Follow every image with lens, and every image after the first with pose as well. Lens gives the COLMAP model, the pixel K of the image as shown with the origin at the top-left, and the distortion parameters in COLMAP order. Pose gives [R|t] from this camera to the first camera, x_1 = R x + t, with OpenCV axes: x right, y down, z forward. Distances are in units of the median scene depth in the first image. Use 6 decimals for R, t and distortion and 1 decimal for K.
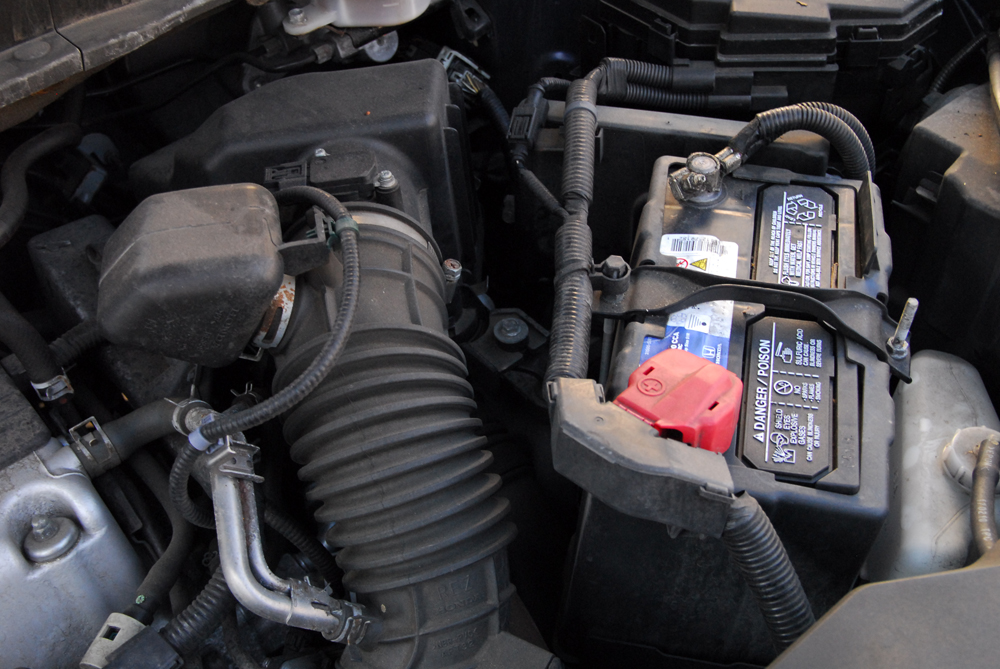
lens RADIAL K [[1089.9, 0, 515.3], [0, 1089.9, 336.2], [0, 0, 1]] dist [-0.030131, -0.022785]
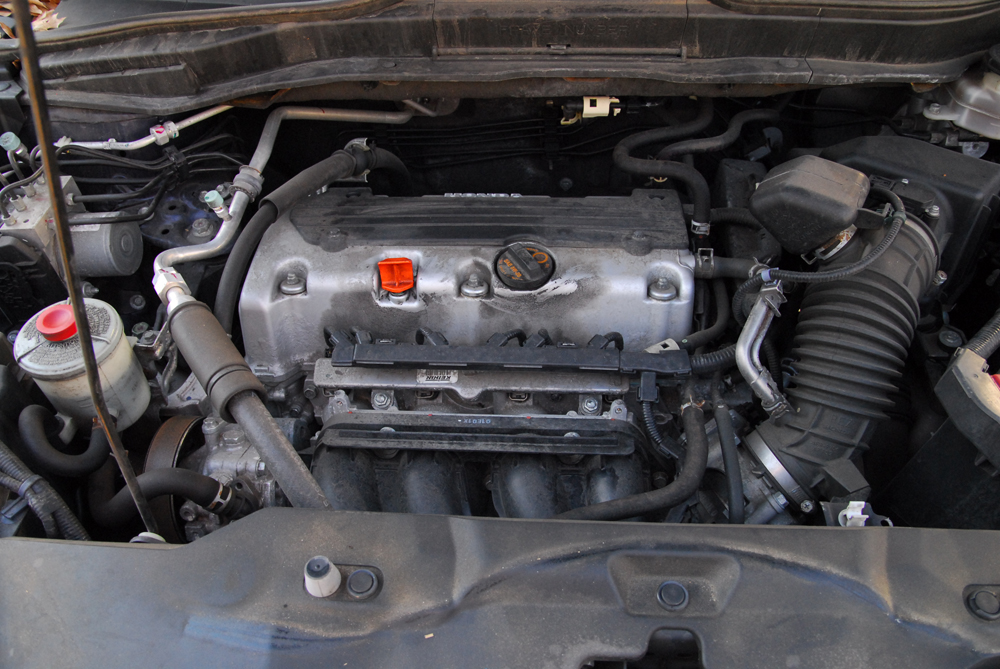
lens RADIAL K [[781.1, 0, 500.0], [0, 781.1, 334.5], [0, 0, 1]] dist [-0.119832, 0.069039]
pose [[0.709584, 0.518972, -0.476612, 0.061670], [-0.501872, 0.847029, 0.175120, 0.154032], [0.494587, 0.114935, 0.861495, -0.316572]]
